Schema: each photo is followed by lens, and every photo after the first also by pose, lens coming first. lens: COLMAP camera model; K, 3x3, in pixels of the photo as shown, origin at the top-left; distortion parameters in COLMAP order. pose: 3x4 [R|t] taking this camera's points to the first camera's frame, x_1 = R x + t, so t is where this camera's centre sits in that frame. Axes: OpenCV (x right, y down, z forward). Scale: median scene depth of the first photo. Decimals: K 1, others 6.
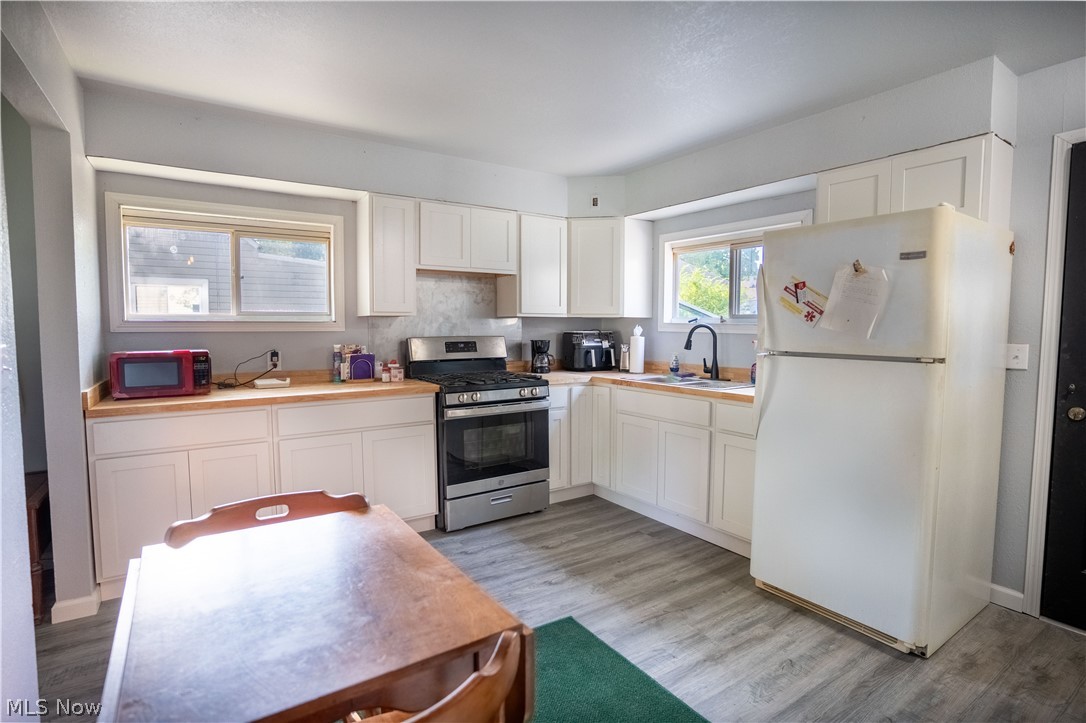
lens RADIAL K [[521.4, 0, 545.1], [0, 521.4, 359.1], [0, 0, 1]] dist [-0.017884, 0.000731]
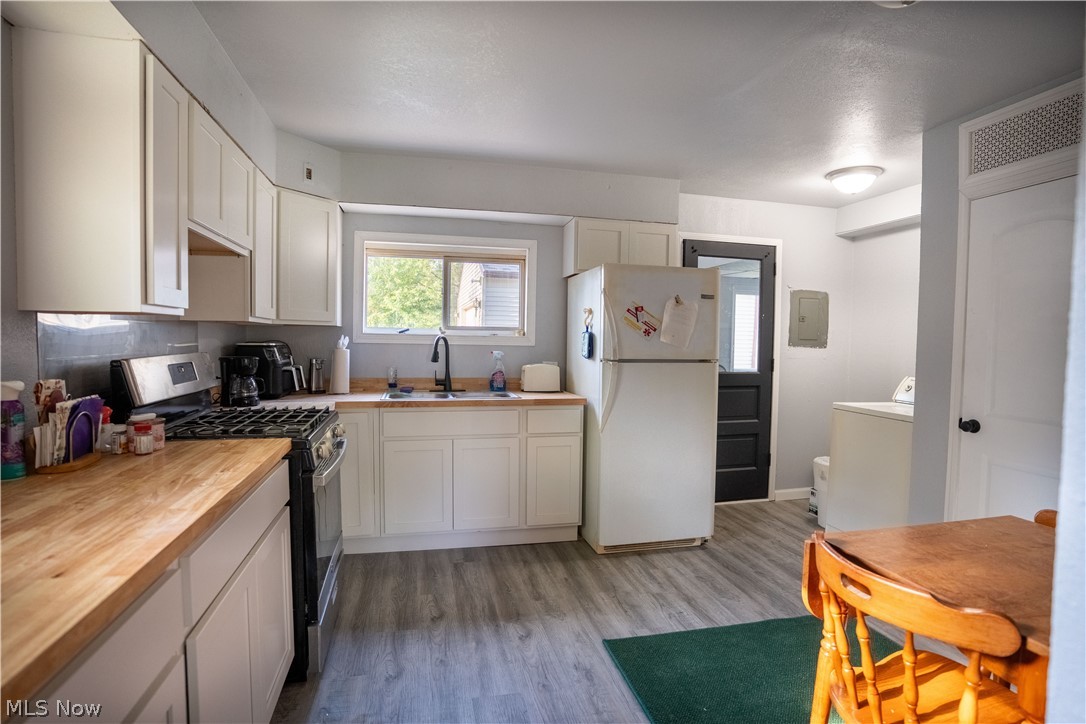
lens RADIAL K [[544.6, 0, 540.2], [0, 544.6, 361.0], [0, 0, 1]] dist [-0.080716, 0.039469]
pose [[0.389785, -0.035249, 0.920231, -0.716791], [0.047171, 0.998720, 0.018275, -0.037560], [-0.919697, 0.036285, 0.390949, 0.562812]]
